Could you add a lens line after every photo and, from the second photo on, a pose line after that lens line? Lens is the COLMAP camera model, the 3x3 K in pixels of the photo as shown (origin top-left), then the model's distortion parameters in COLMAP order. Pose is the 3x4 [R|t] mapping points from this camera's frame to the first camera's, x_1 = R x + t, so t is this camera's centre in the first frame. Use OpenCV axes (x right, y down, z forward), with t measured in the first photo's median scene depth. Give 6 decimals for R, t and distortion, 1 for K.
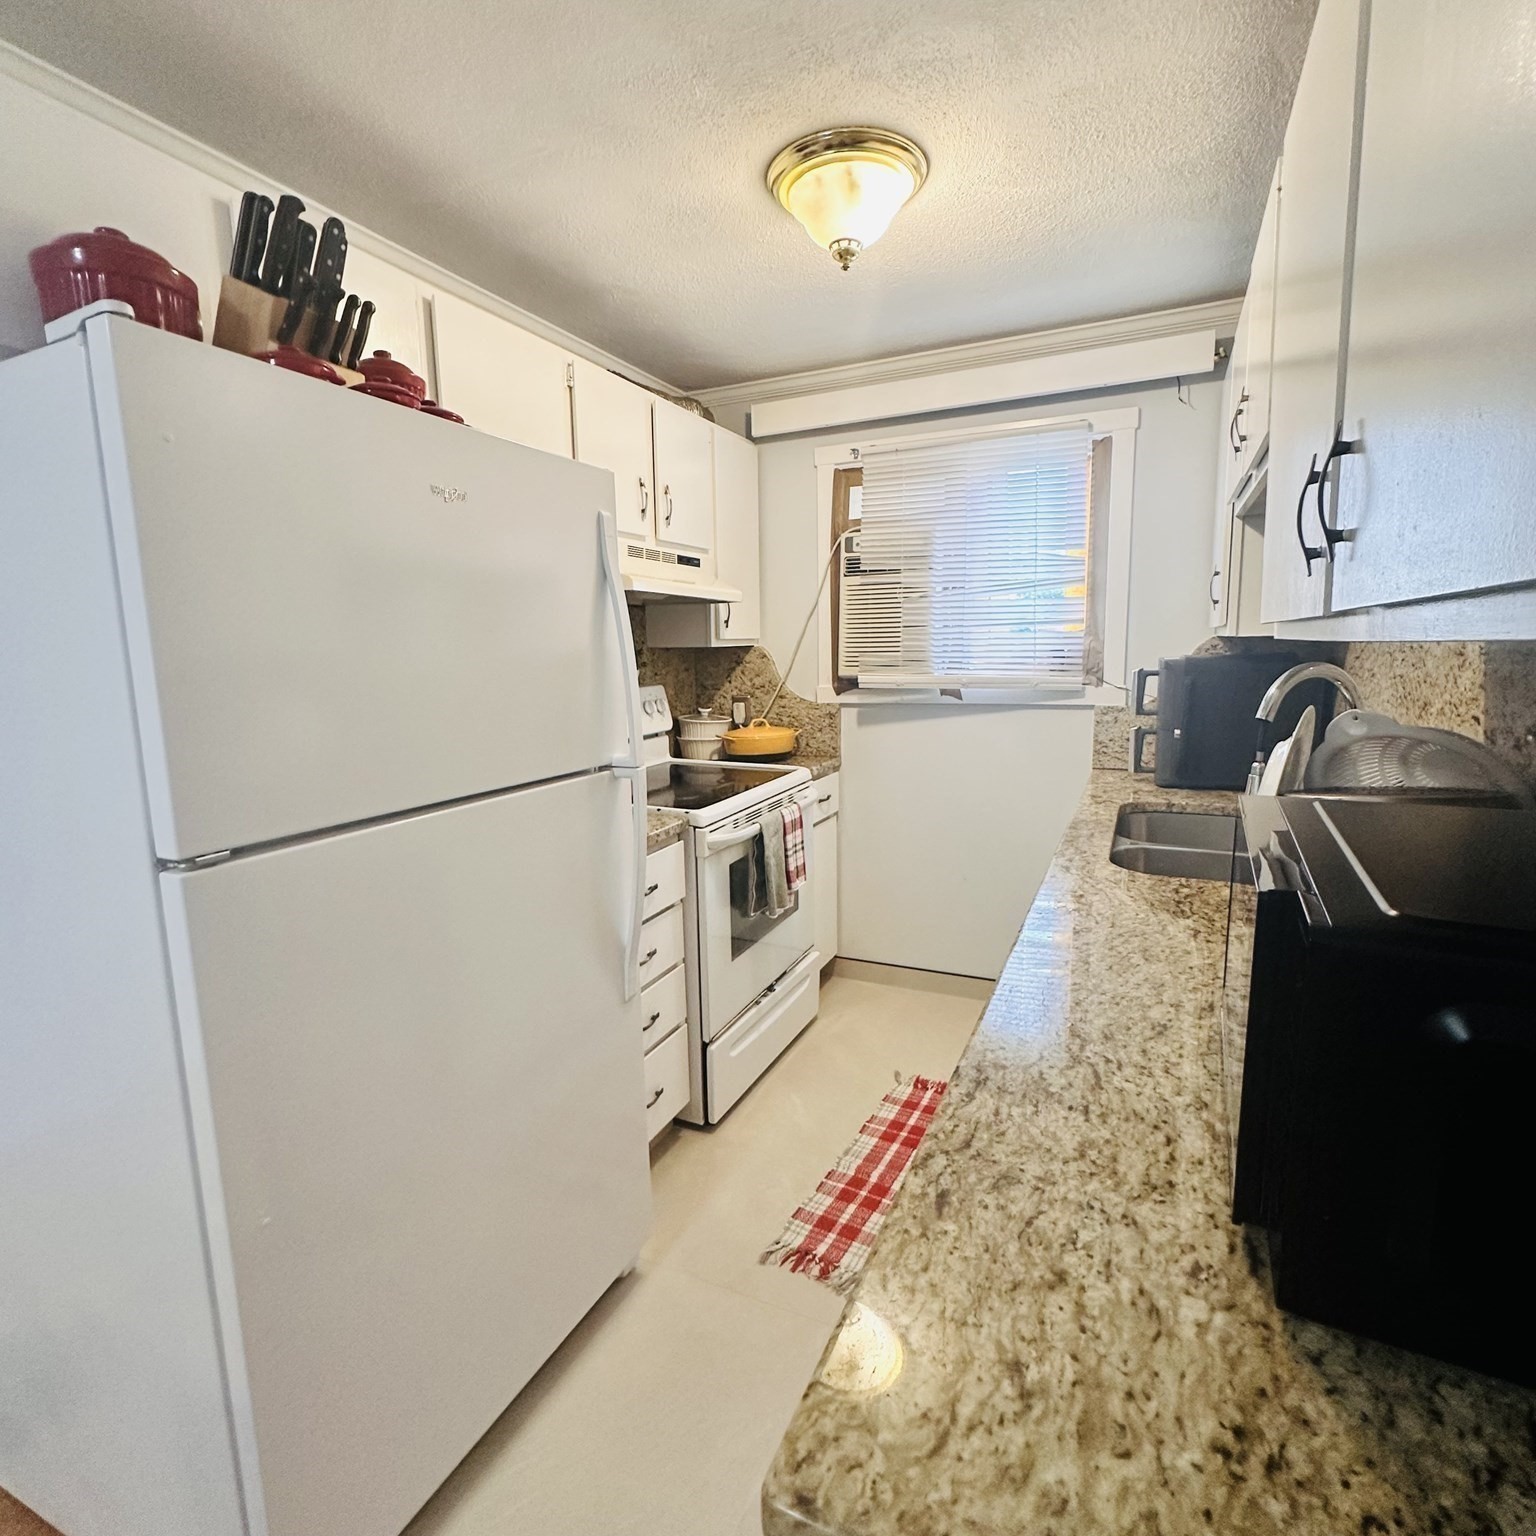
lens RADIAL K [[816.6, 0, 768.4], [0, 816.6, 771.0], [0, 0, 1]] dist [-0.005506, 0.001585]
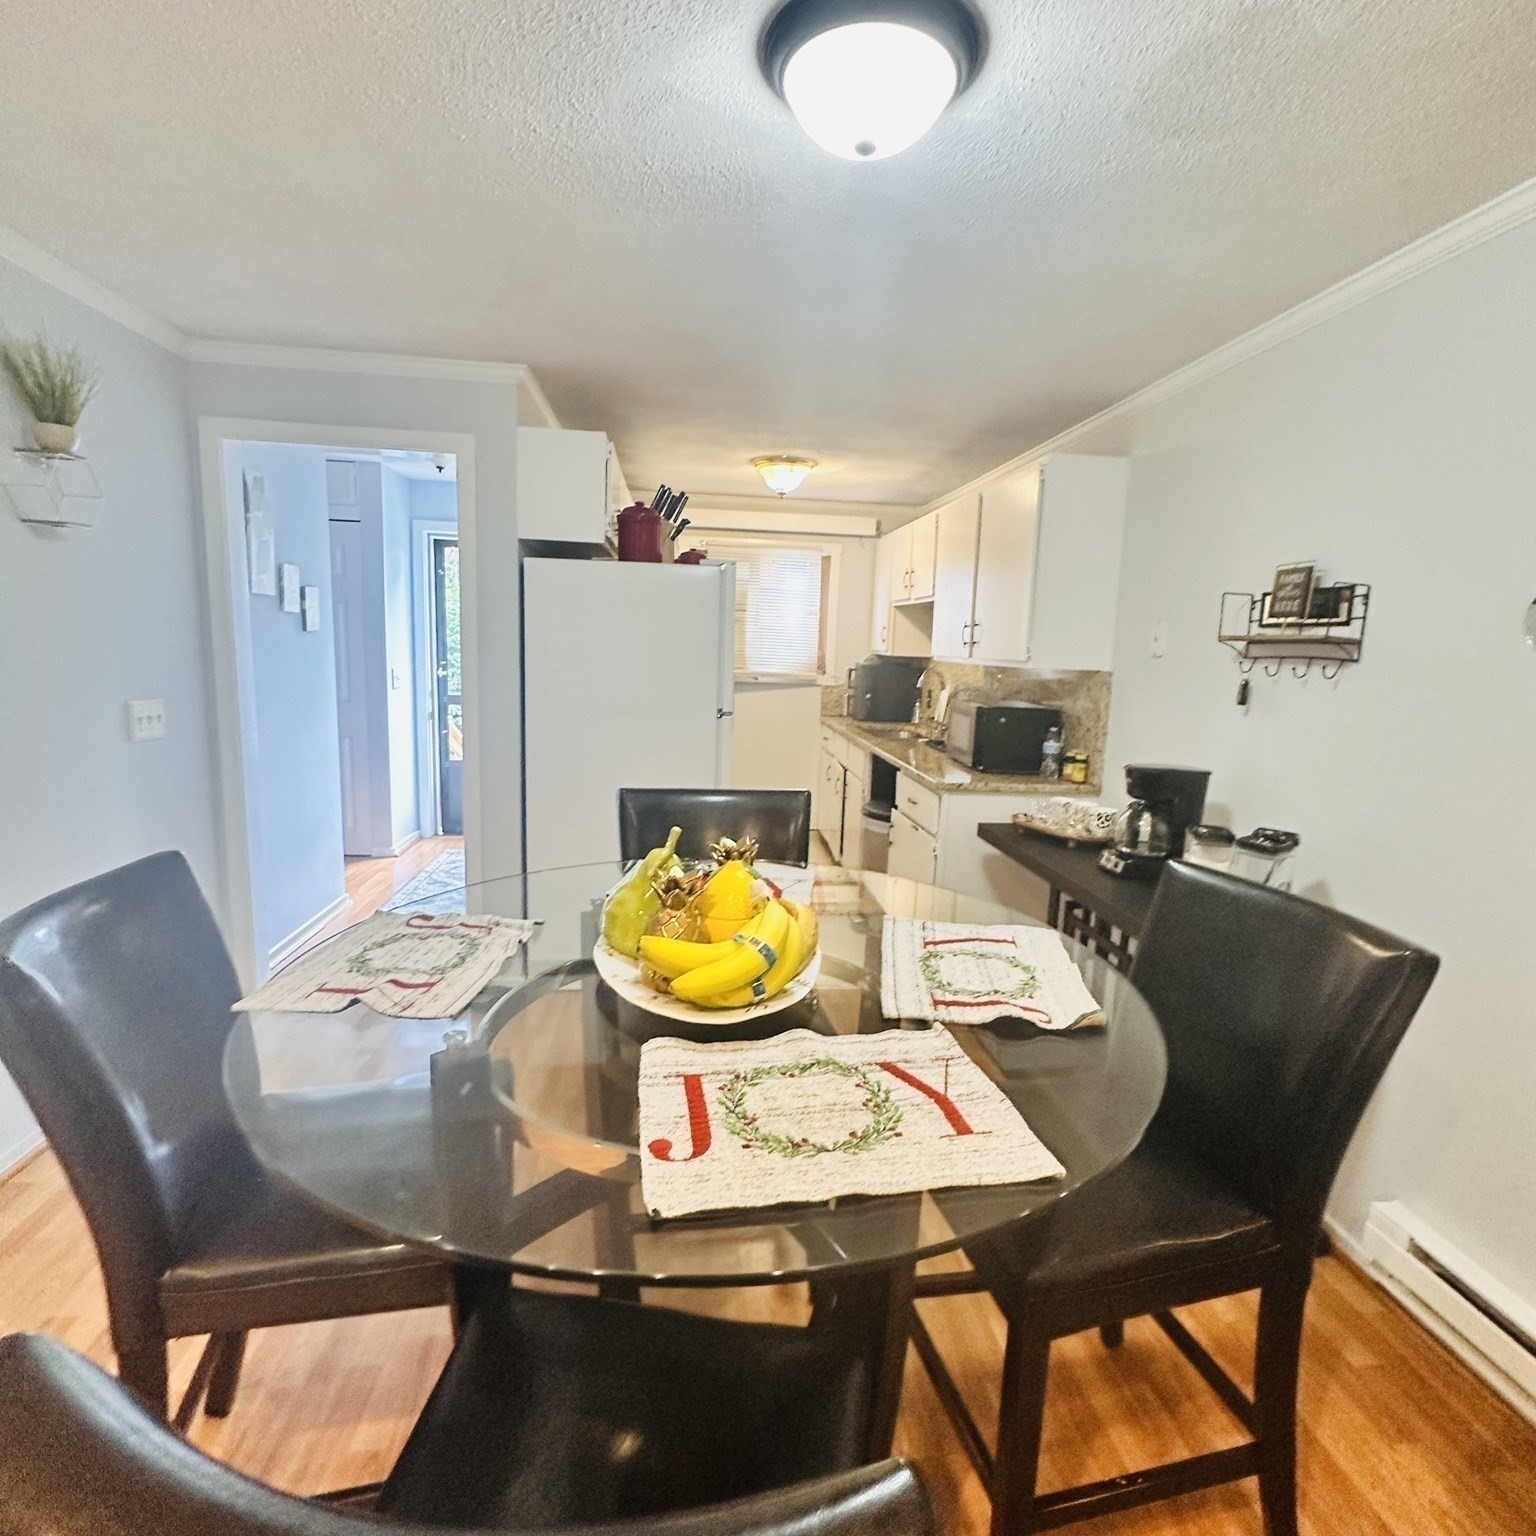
lens RADIAL K [[816.6, 0, 767.2], [0, 816.6, 769.6], [0, 0, 1]] dist [-0.005506, 0.001585]
pose [[0.855952, -0.027857, 0.516304, -0.818848], [0.023503, 0.999612, 0.014968, 0.098922], [-0.516520, -0.000677, 0.856275, -0.685354]]
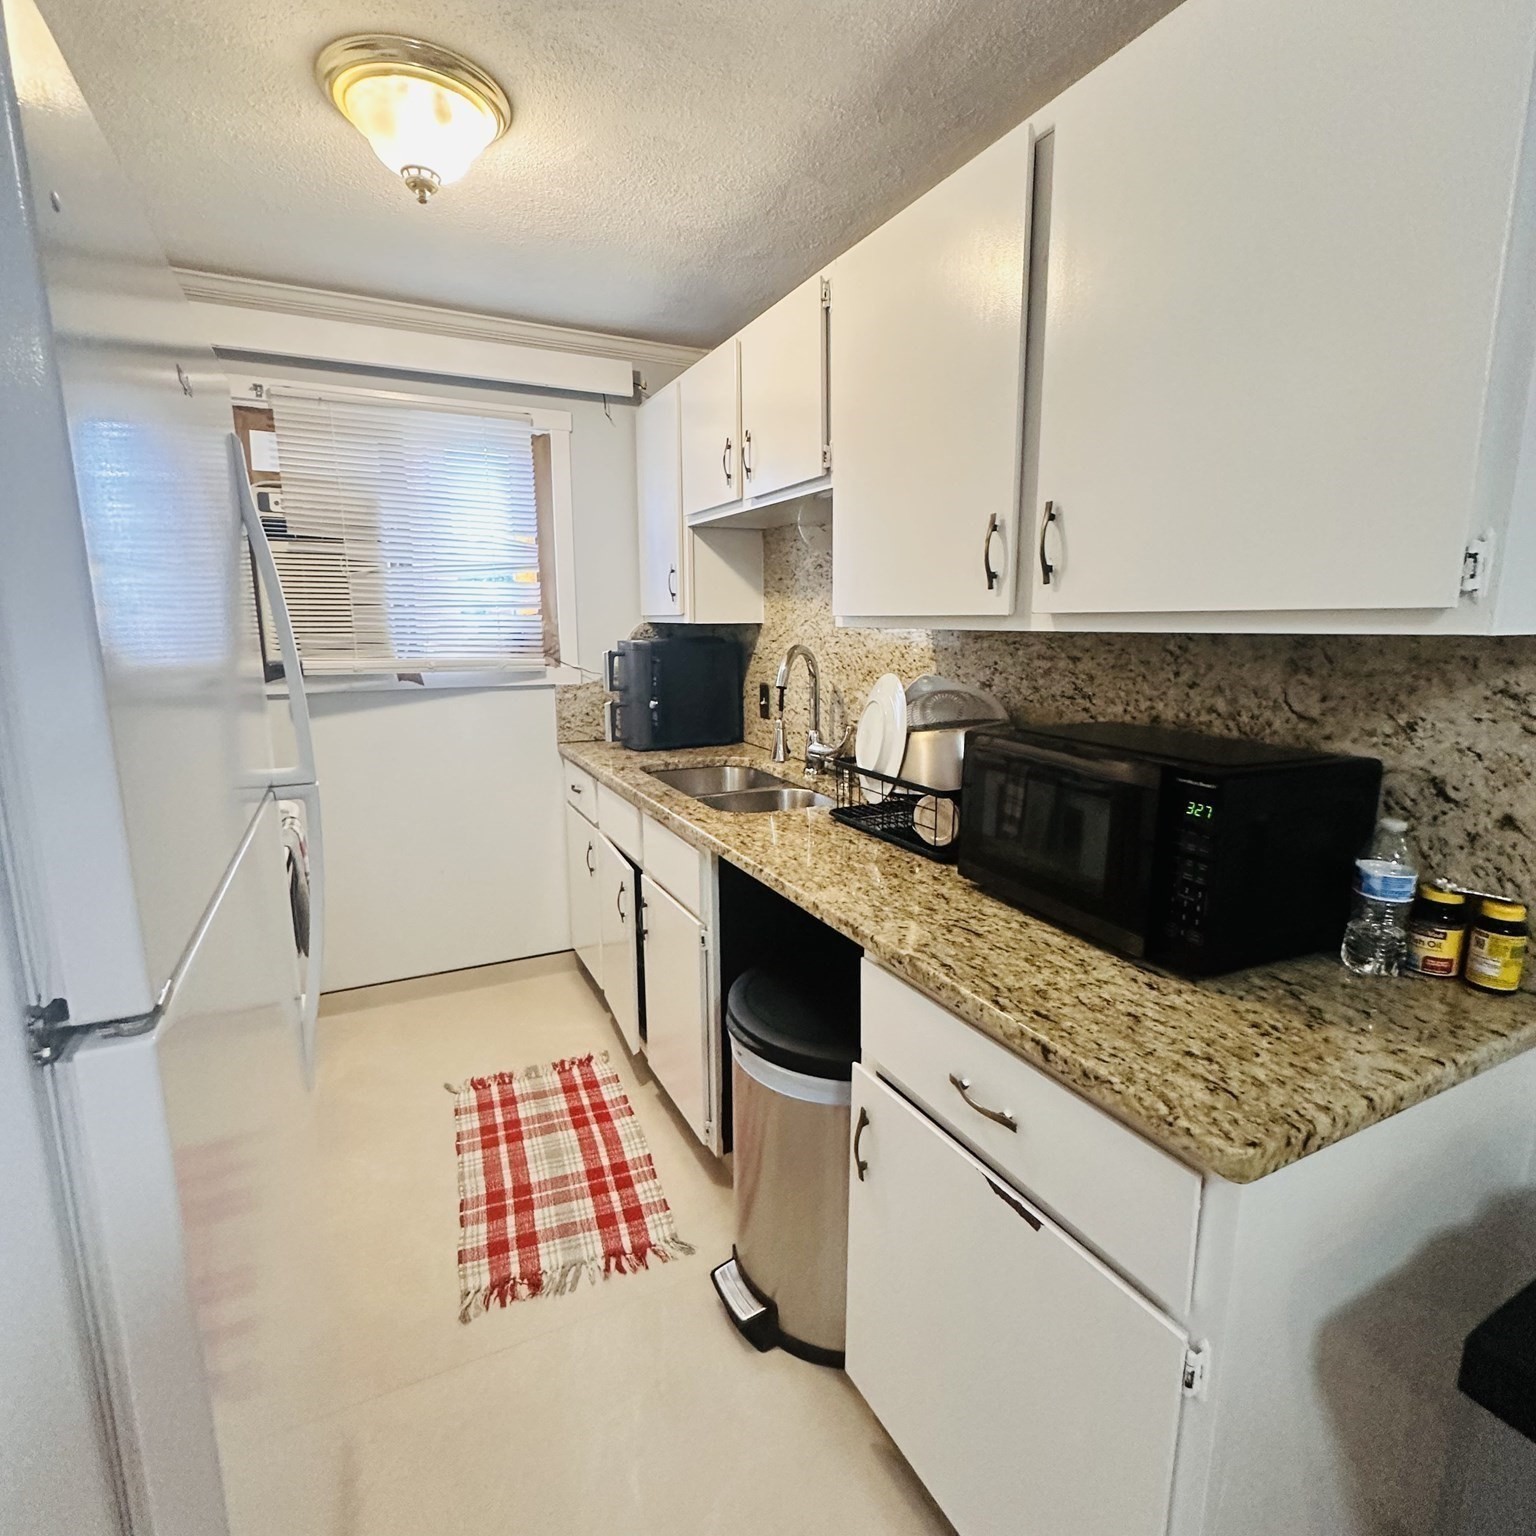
lens RADIAL K [[816.6, 0, 767.7], [0, 816.6, 771.9], [0, 0, 1]] dist [-0.005506, 0.001585]
pose [[0.620007, -0.122233, 0.775016, -0.306375], [0.105096, 0.991827, 0.072351, -0.015955], [-0.777525, 0.036593, 0.627786, 0.119147]]
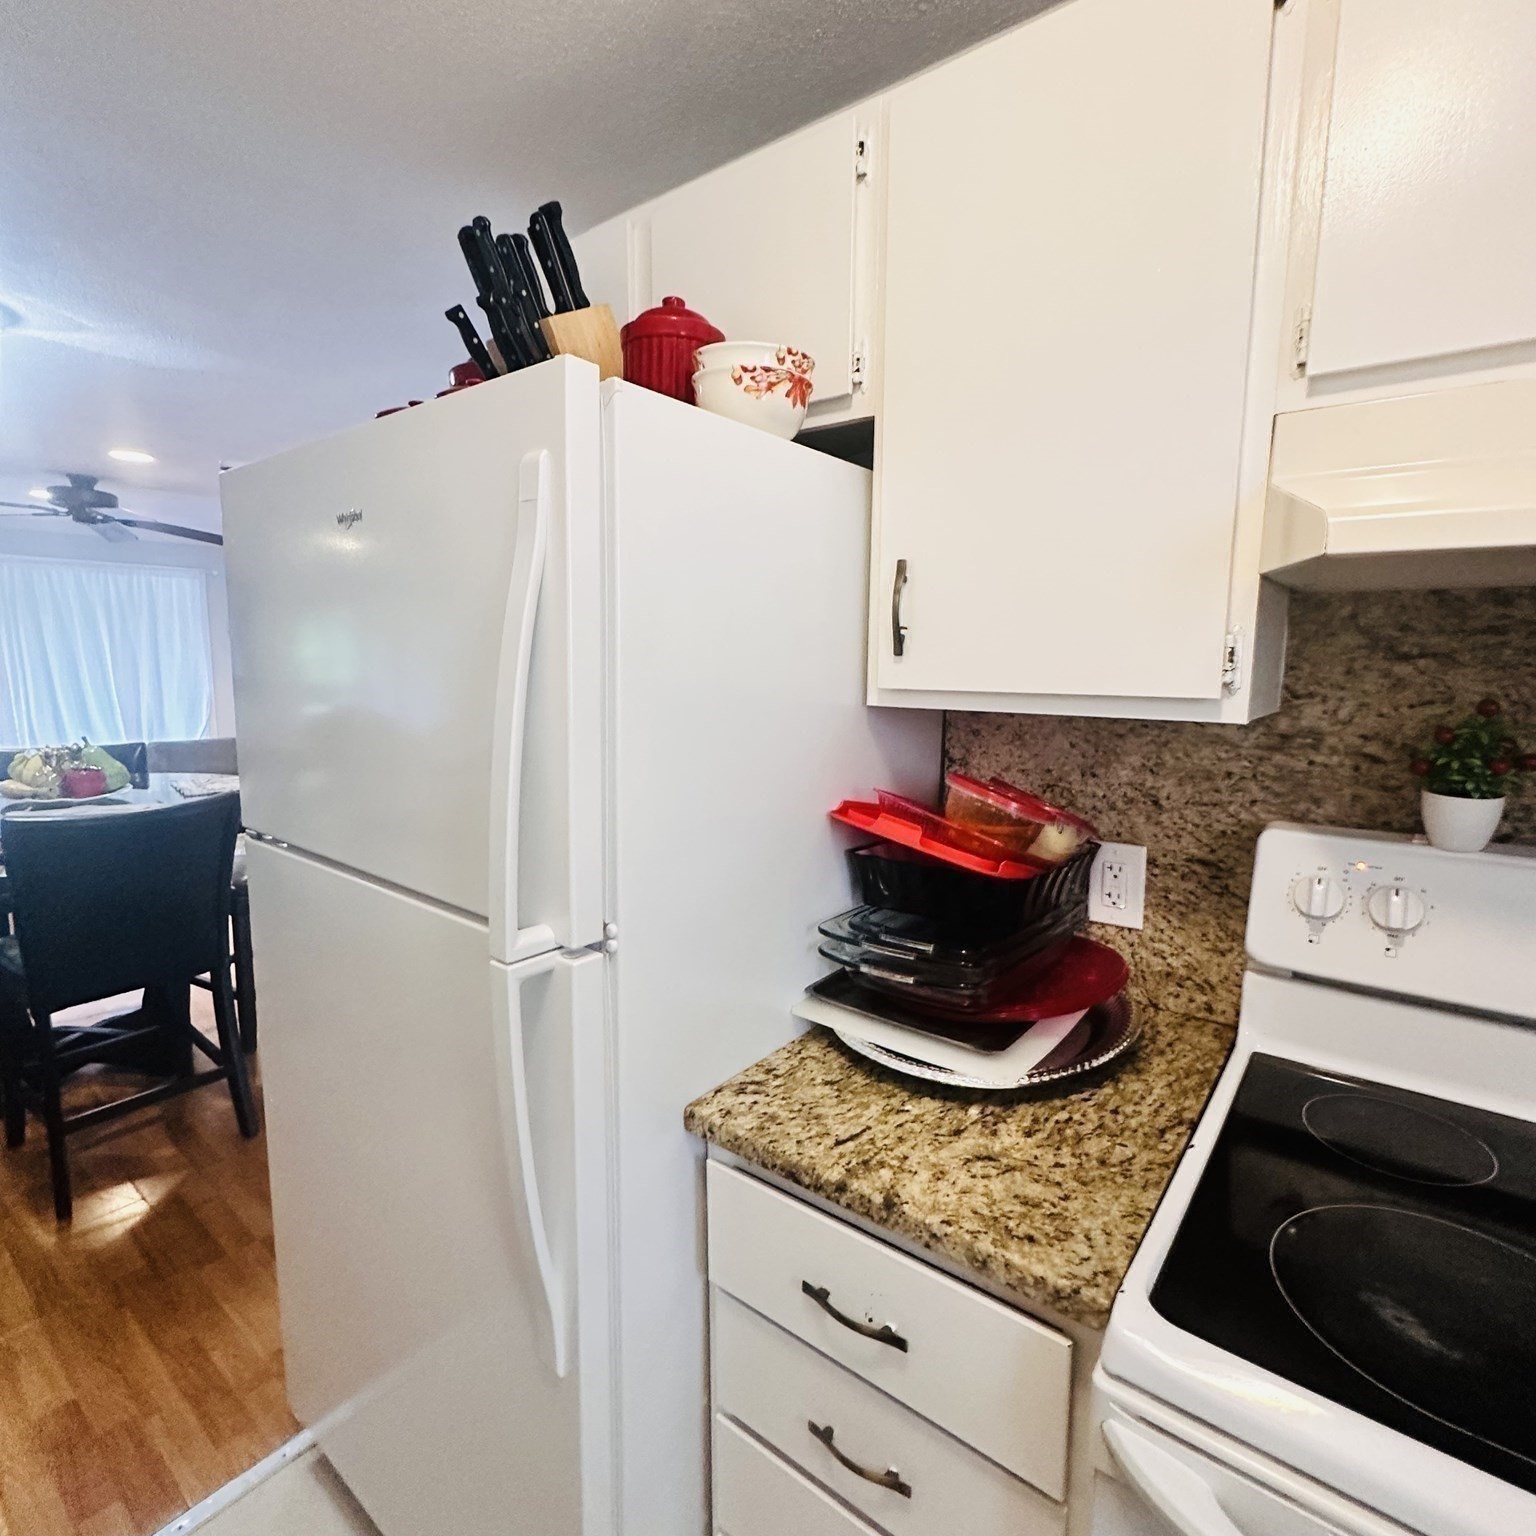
lens RADIAL K [[816.6, 0, 768.3], [0, 816.6, 769.2], [0, 0, 1]] dist [-0.005506, 0.001585]
pose [[-0.234076, 0.151073, -0.960409, 0.167077], [-0.153690, 0.969682, 0.189990, -0.150947], [0.959994, 0.192077, -0.203761, 0.780002]]
